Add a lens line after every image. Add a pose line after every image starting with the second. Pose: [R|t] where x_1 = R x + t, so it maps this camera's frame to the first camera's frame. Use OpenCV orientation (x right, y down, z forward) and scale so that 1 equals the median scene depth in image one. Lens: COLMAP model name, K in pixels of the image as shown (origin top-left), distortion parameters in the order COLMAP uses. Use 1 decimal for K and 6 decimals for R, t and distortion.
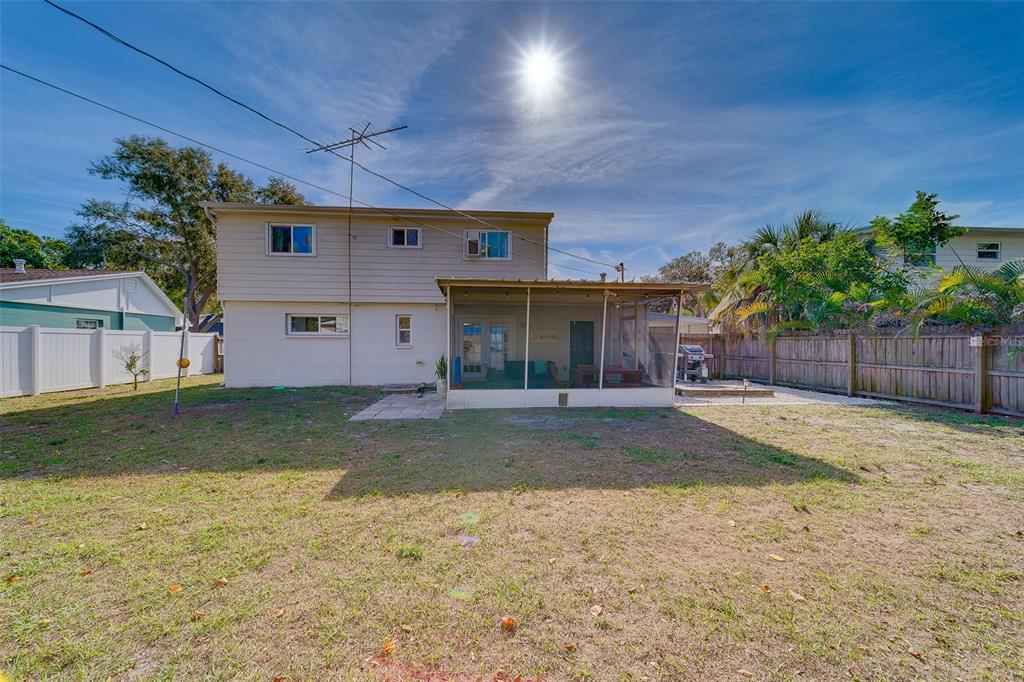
lens RADIAL K [[375.9, 0, 504.3], [0, 375.9, 345.2], [0, 0, 1]] dist [0.011351, 0.000204]
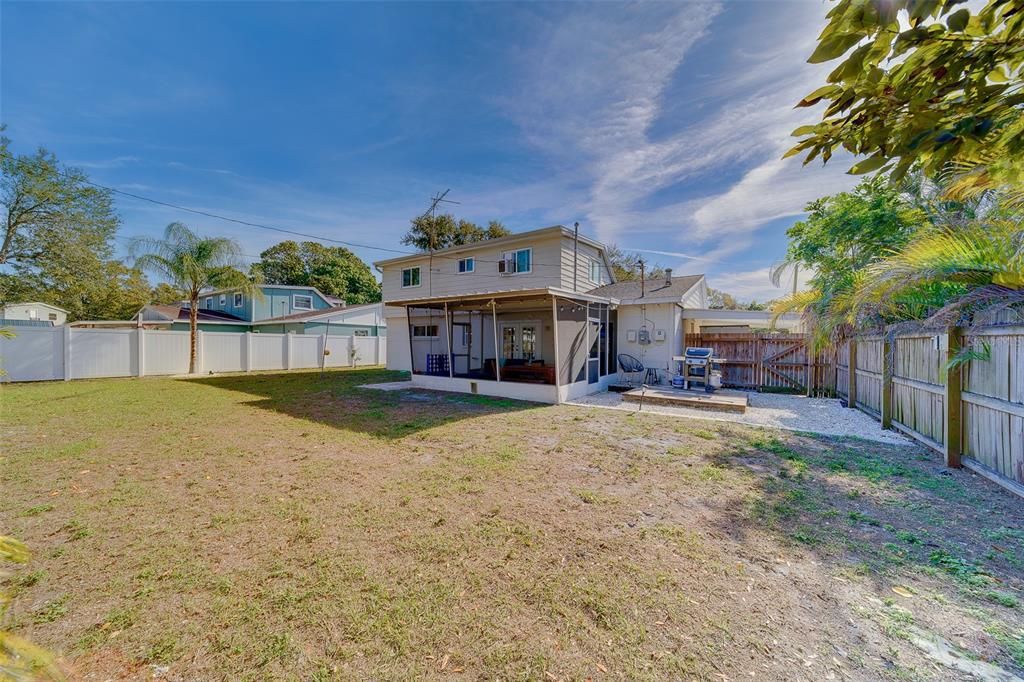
lens RADIAL K [[371.1, 0, 502.6], [0, 371.1, 332.2], [0, 0, 1]] dist [0.015391, 0.000085]
pose [[0.768855, -0.016388, -0.639213, 0.666802], [-0.012356, 0.999104, -0.040476, 0.005224], [0.639304, 0.039018, 0.767964, 0.068467]]
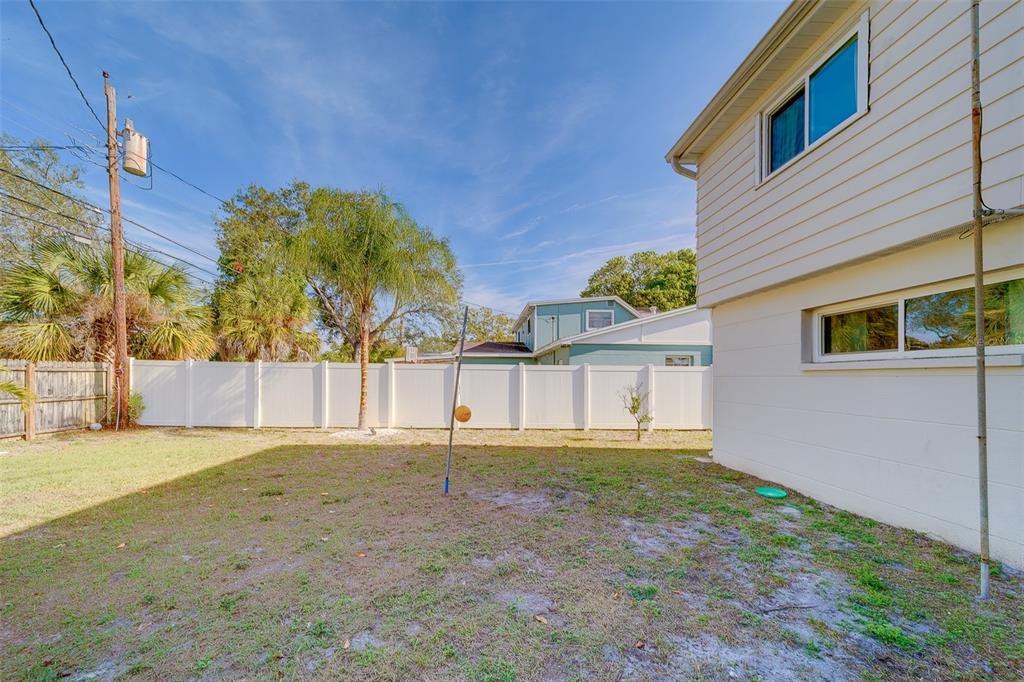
lens RADIAL K [[371.1, 0, 486.4], [0, 371.1, 375.7], [0, 0, 1]] dist [0.015391, 0.000085]
pose [[-0.069072, -0.005689, -0.997595, -0.152748], [-0.014490, 0.999884, -0.004699, -0.007834], [0.997506, 0.014131, -0.069146, 0.671682]]
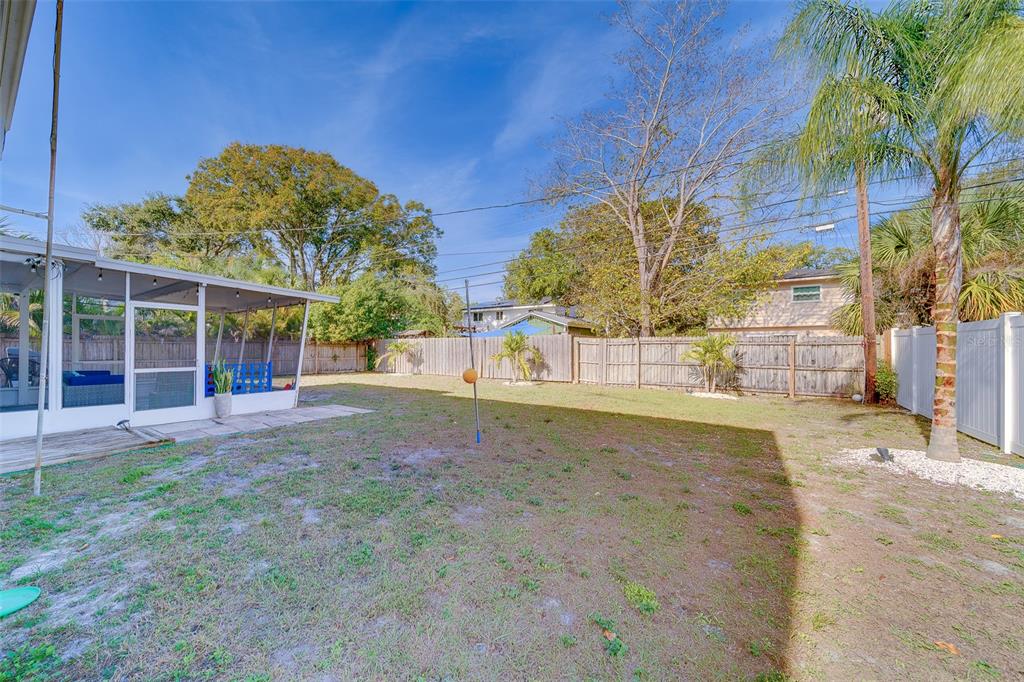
lens RADIAL K [[371.1, 0, 502.4], [0, 371.1, 351.7], [0, 0, 1]] dist [0.015391, 0.000085]
pose [[-0.769016, -0.008993, 0.639166, -0.827188], [-0.001002, 0.999917, 0.012863, -0.002884], [-0.639229, 0.009251, -0.768961, 0.923900]]
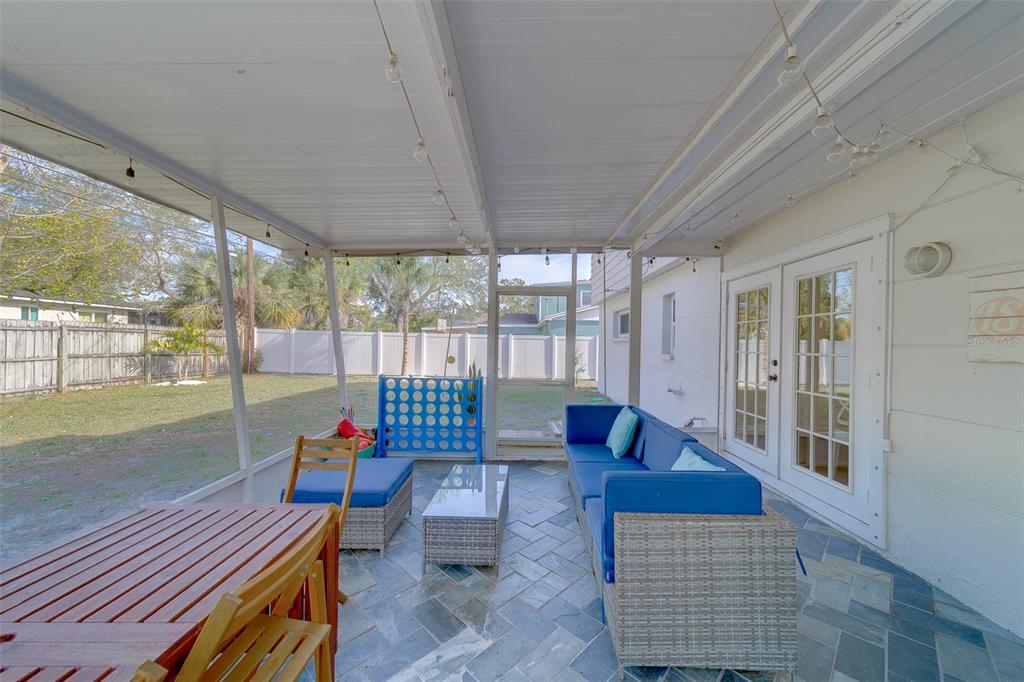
lens RADIAL K [[371.1, 0, 517.6], [0, 371.1, 345.3], [0, 0, 1]] dist [0.015391, 0.000085]
pose [[-0.094127, 0.002720, -0.995556, 0.256198], [-0.025974, 0.999649, 0.005187, -0.008968], [0.995221, 0.026347, -0.094023, 0.838682]]
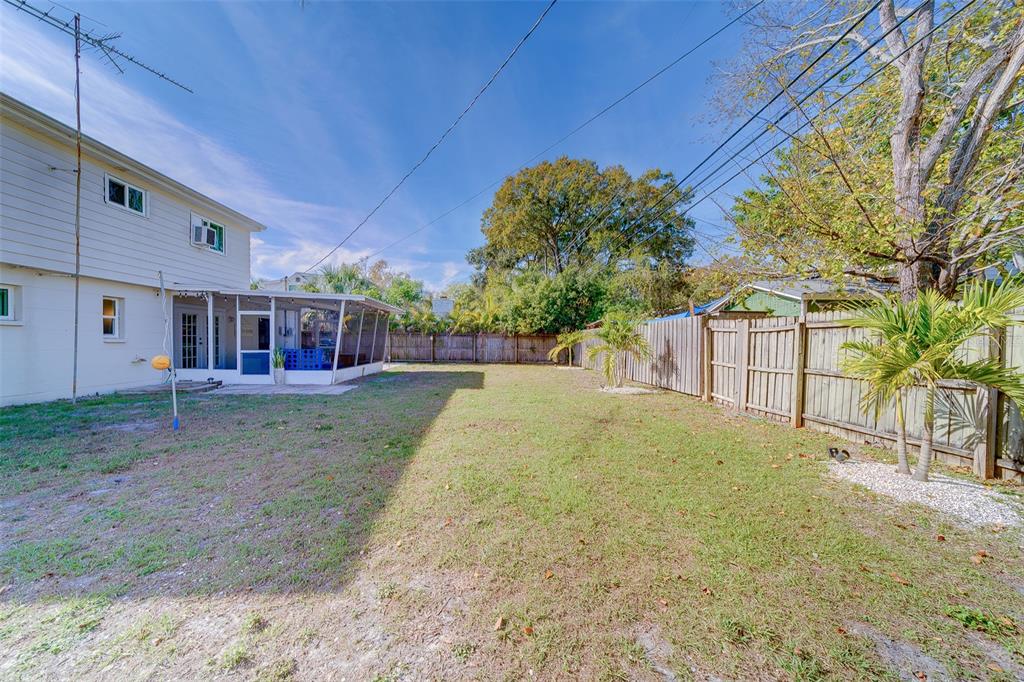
lens RADIAL K [[371.1, 0, 498.2], [0, 371.1, 346.1], [0, 0, 1]] dist [0.015391, 0.000085]
pose [[0.056376, -0.015453, 0.998290, -0.957439], [-0.001308, 0.999878, 0.015551, 0.003516], [-0.998409, -0.002182, 0.056349, 0.199959]]
